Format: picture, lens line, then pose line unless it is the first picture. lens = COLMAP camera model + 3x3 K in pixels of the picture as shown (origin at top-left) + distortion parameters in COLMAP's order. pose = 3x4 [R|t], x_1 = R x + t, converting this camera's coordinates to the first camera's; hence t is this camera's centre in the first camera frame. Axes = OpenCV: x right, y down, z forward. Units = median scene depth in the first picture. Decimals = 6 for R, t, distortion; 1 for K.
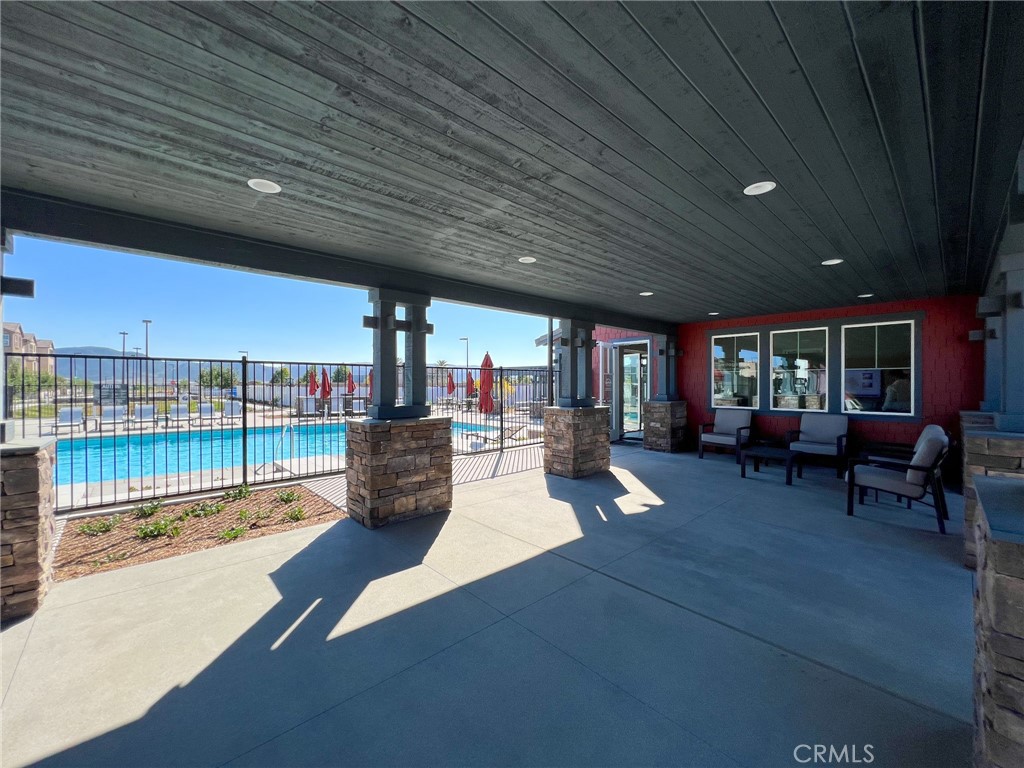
lens RADIAL K [[409.4, 0, 508.5], [0, 409.4, 378.8], [0, 0, 1]] dist [-0.000494, -0.000260]
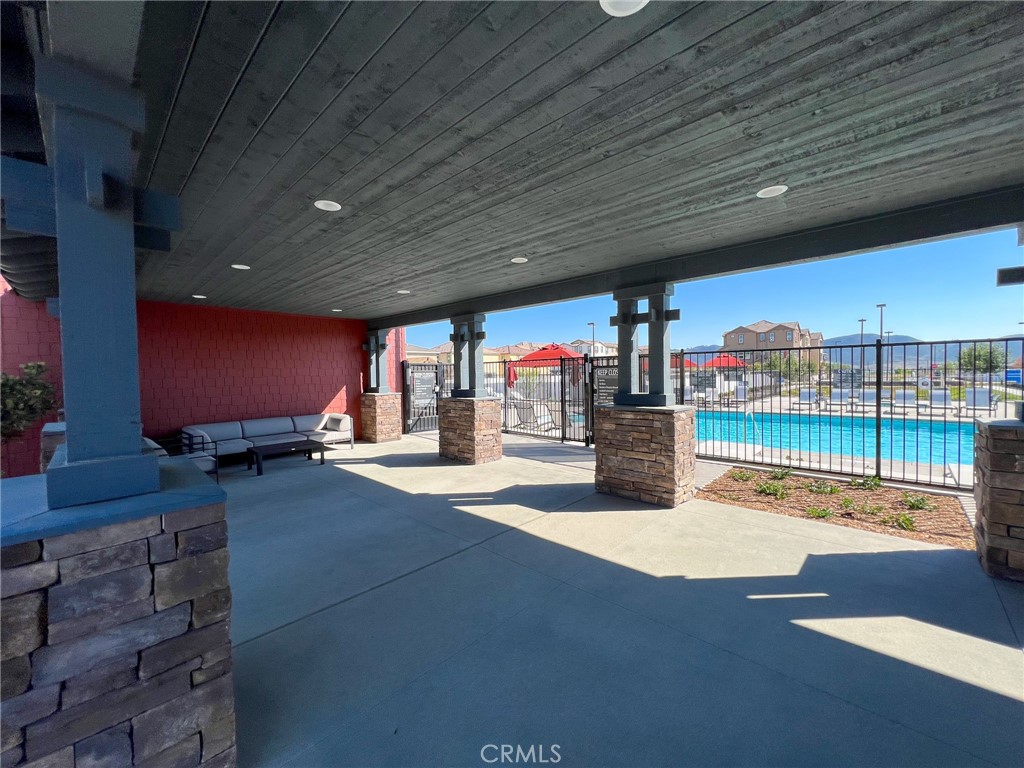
lens RADIAL K [[409.4, 0, 505.4], [0, 409.4, 380.1], [0, 0, 1]] dist [-0.000494, -0.000260]
pose [[0.059044, 0.014699, -0.998147, 0.359049], [0.027622, 0.999485, 0.016352, -0.003086], [0.997873, -0.028536, 0.058608, 0.161316]]
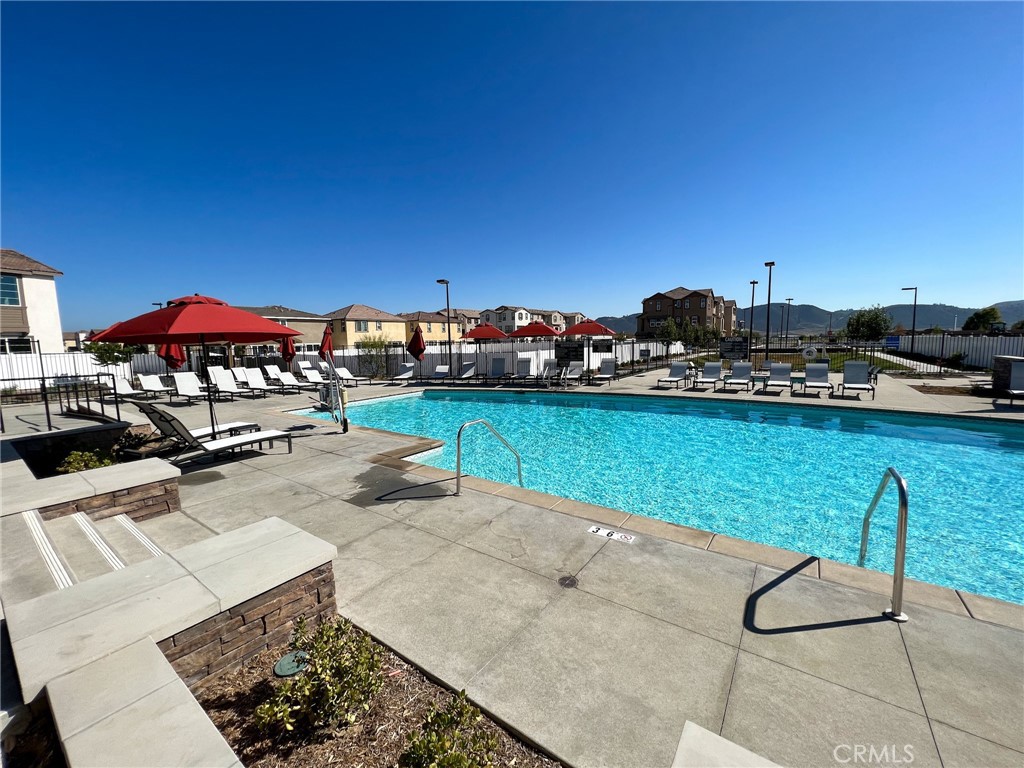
lens RADIAL K [[409.4, 0, 512.1], [0, 409.4, 377.7], [0, 0, 1]] dist [-0.000494, -0.000260]
pose [[0.204710, 0.084772, -0.975145, -0.789636], [0.033335, 0.995061, 0.093501, 0.004346], [0.978255, -0.051647, 0.200873, 1.733904]]
